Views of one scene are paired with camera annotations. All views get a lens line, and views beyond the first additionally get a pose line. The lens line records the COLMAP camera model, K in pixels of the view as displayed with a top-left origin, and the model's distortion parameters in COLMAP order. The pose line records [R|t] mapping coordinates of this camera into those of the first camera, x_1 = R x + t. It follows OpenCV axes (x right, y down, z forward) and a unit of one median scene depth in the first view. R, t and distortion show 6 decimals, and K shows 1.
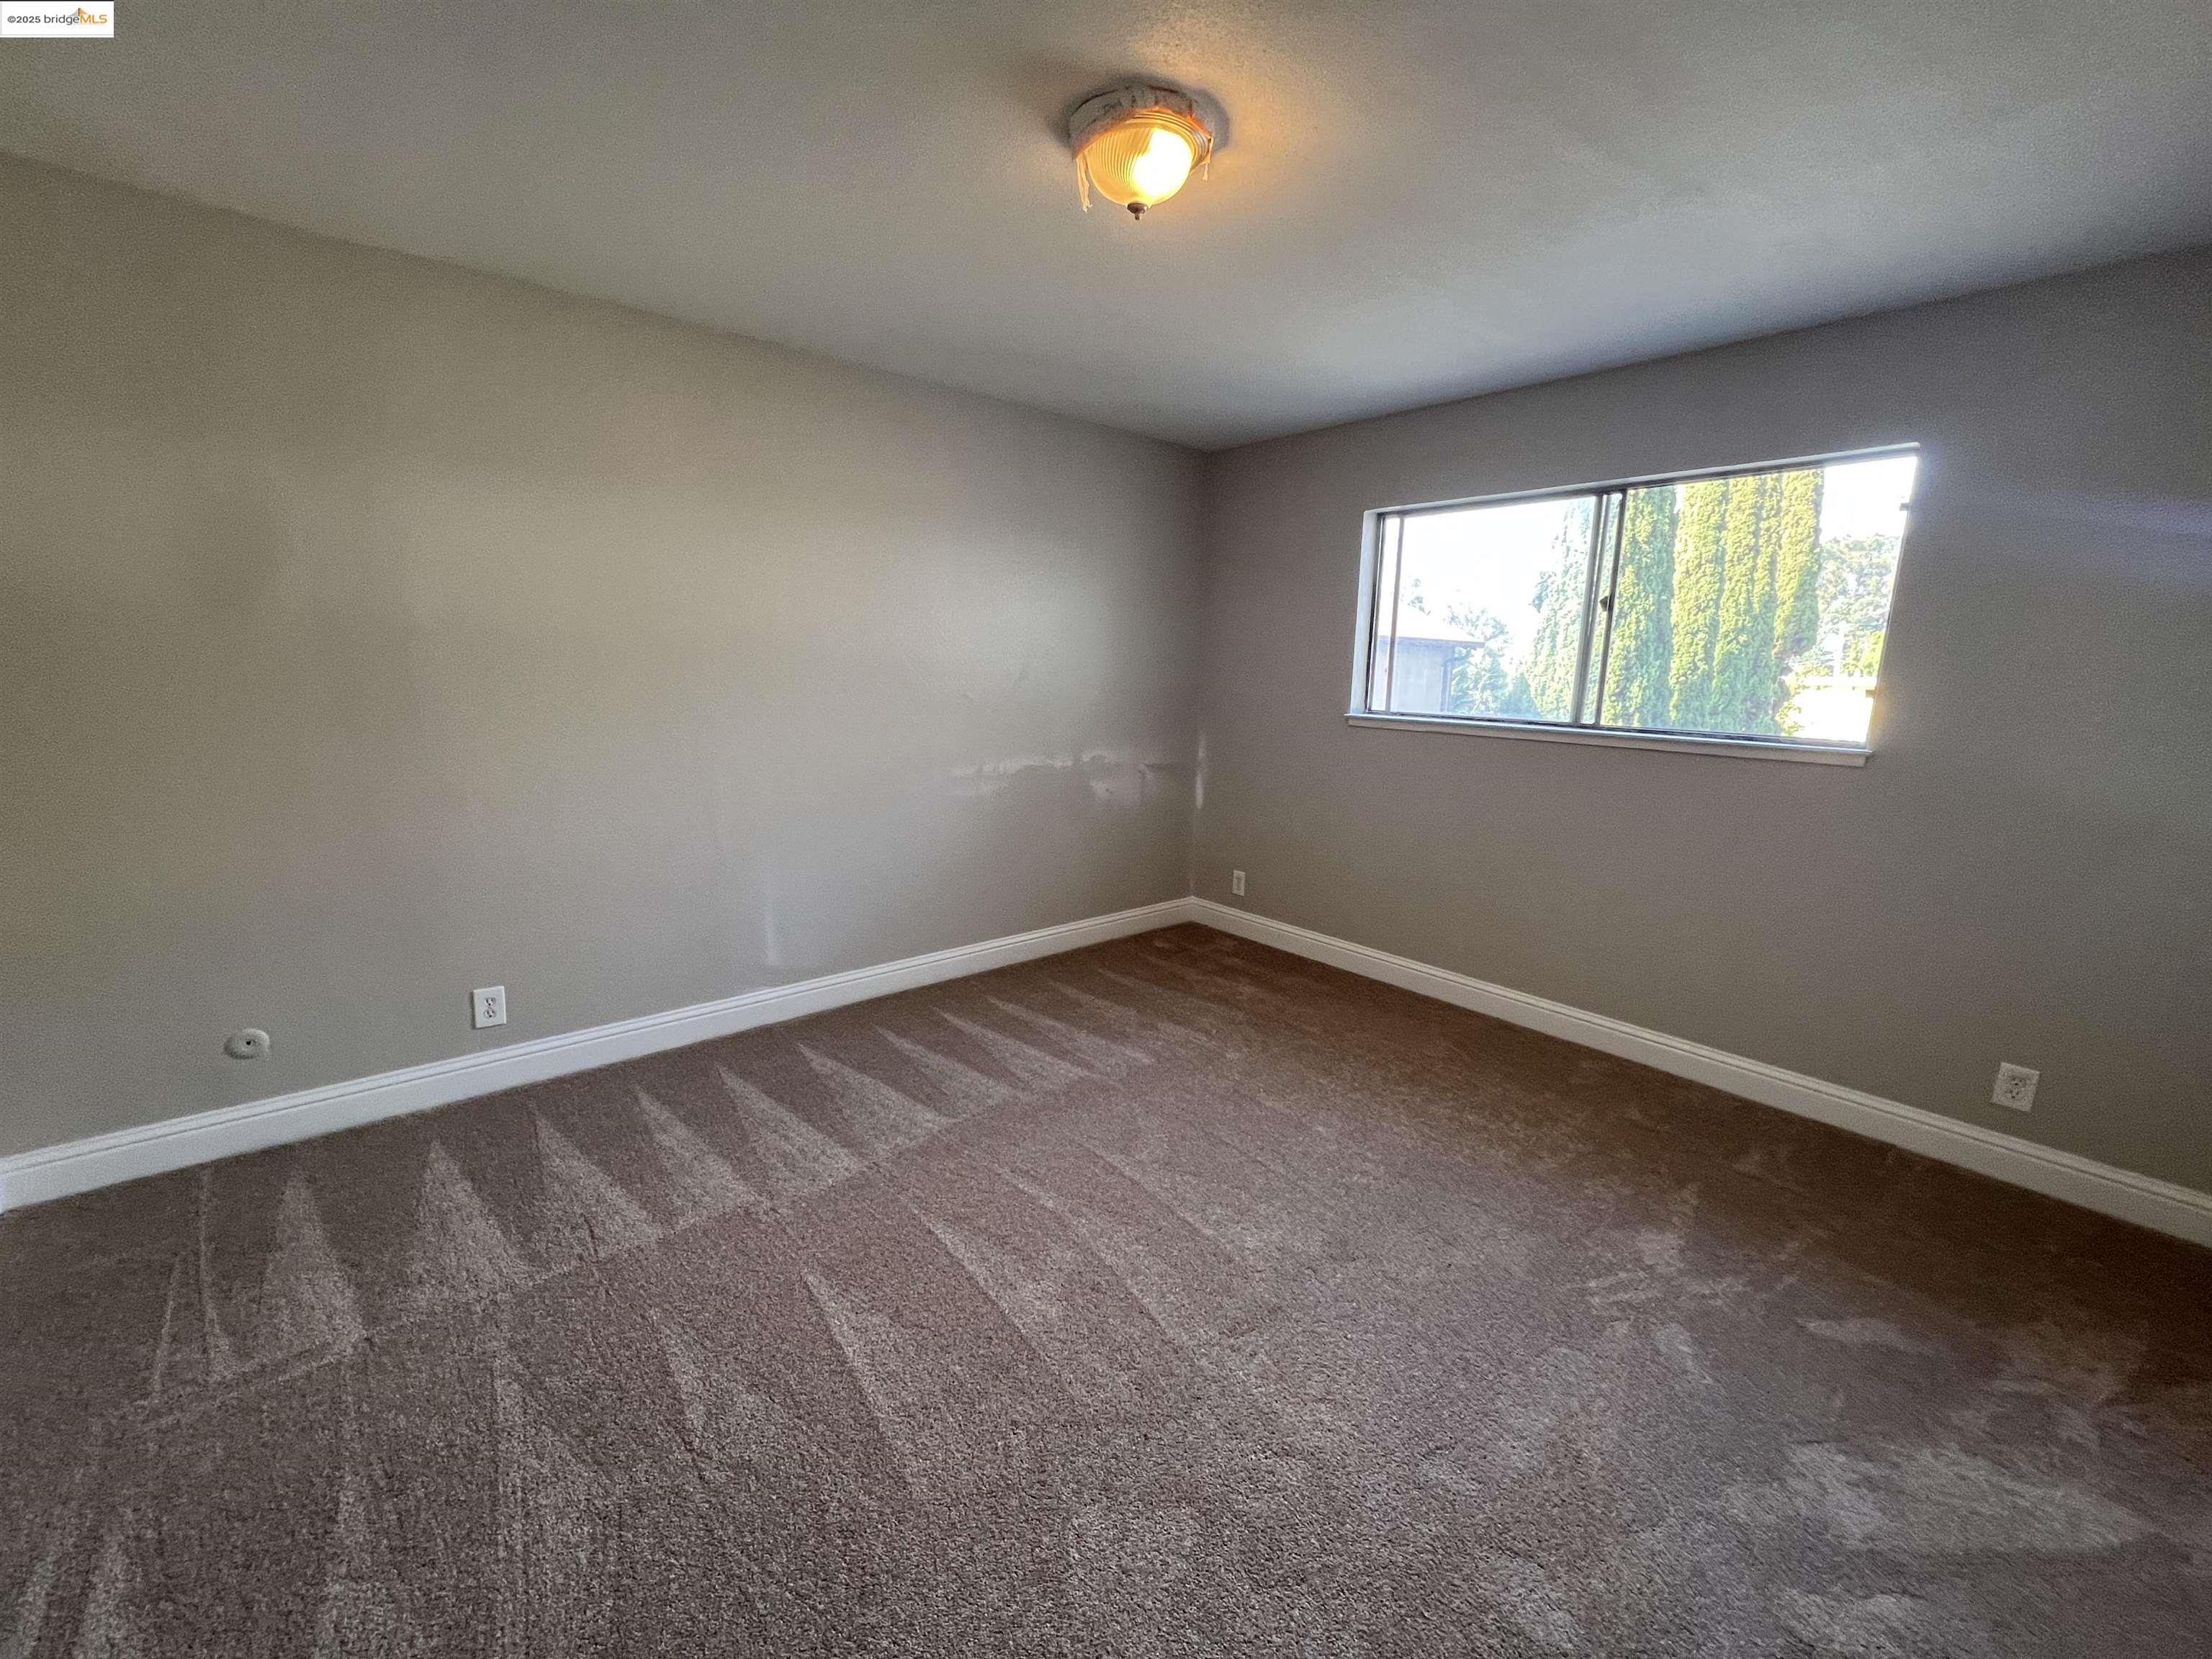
lens RADIAL K [[883.6, 0, 1106.3], [0, 883.6, 833.3], [0, 0, 1]] dist [-0.001716, 0.000151]
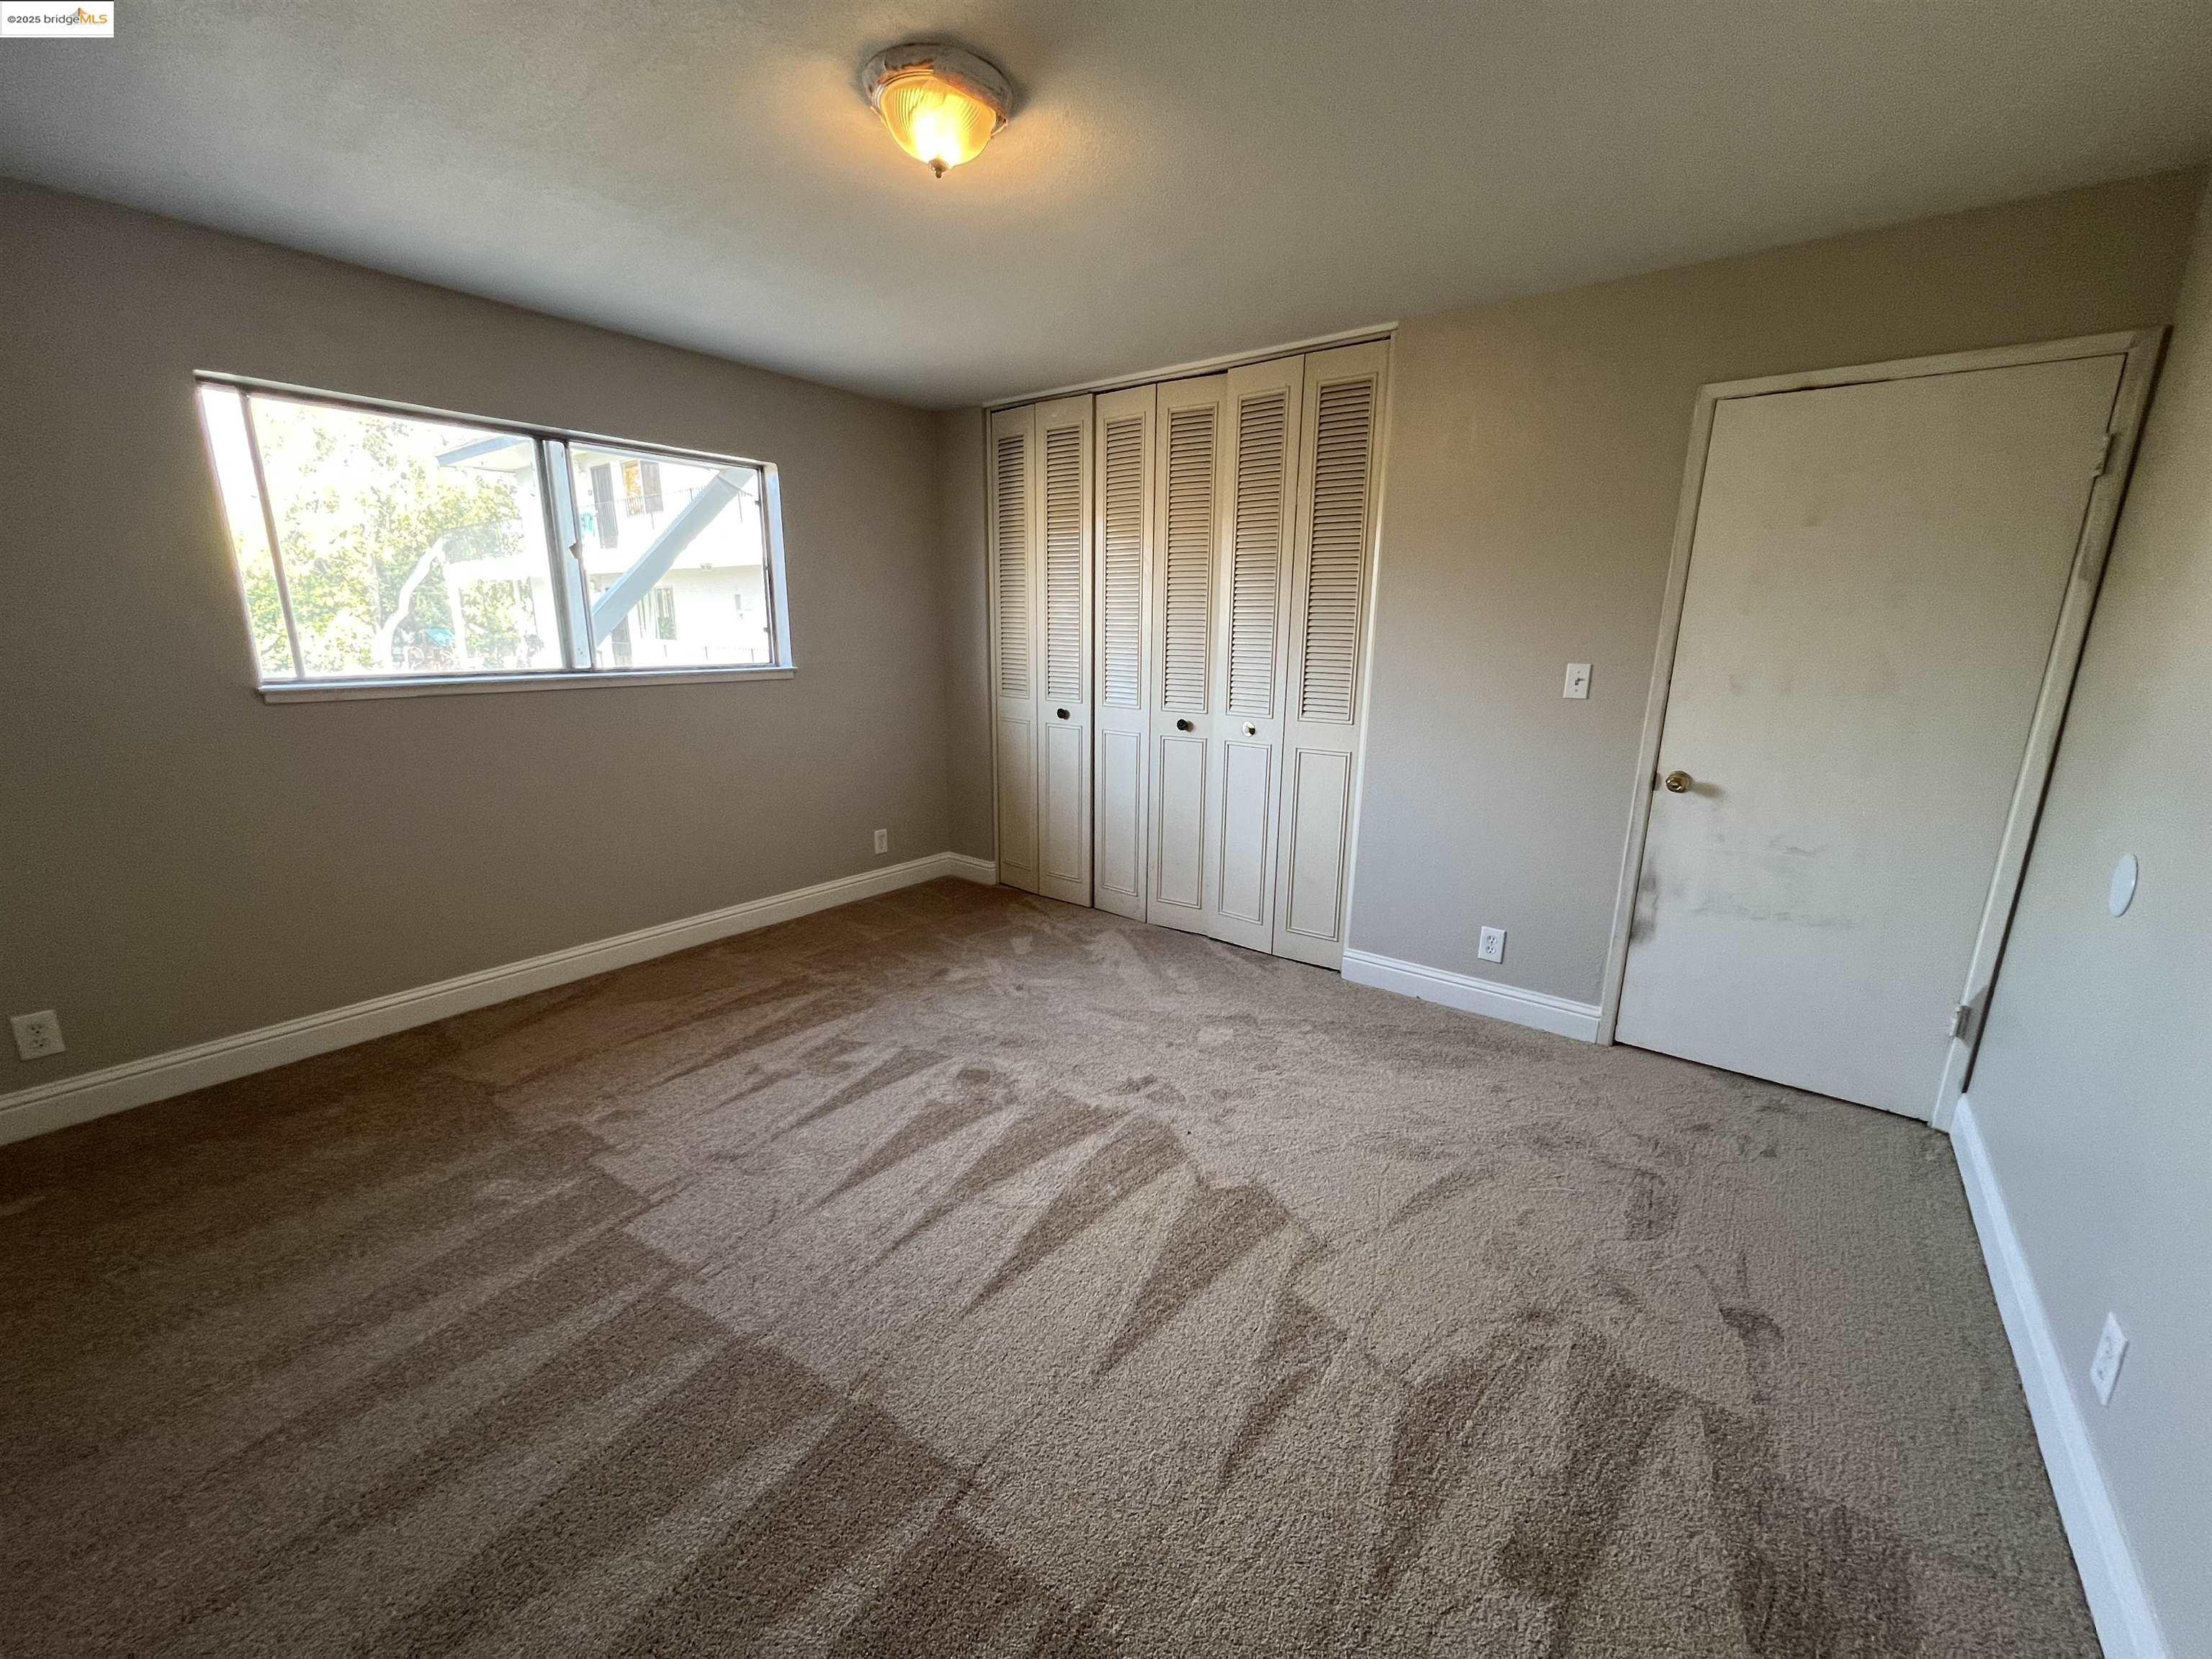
lens RADIAL K [[883.6, 0, 1106.3], [0, 883.6, 833.3], [0, 0, 1]] dist [-0.001716, 0.000151]
pose [[-0.224682, -0.257197, 0.939877, -0.634945], [0.157415, 0.942288, 0.295487, -0.157437], [-0.961633, 0.214342, -0.171229, 0.651093]]
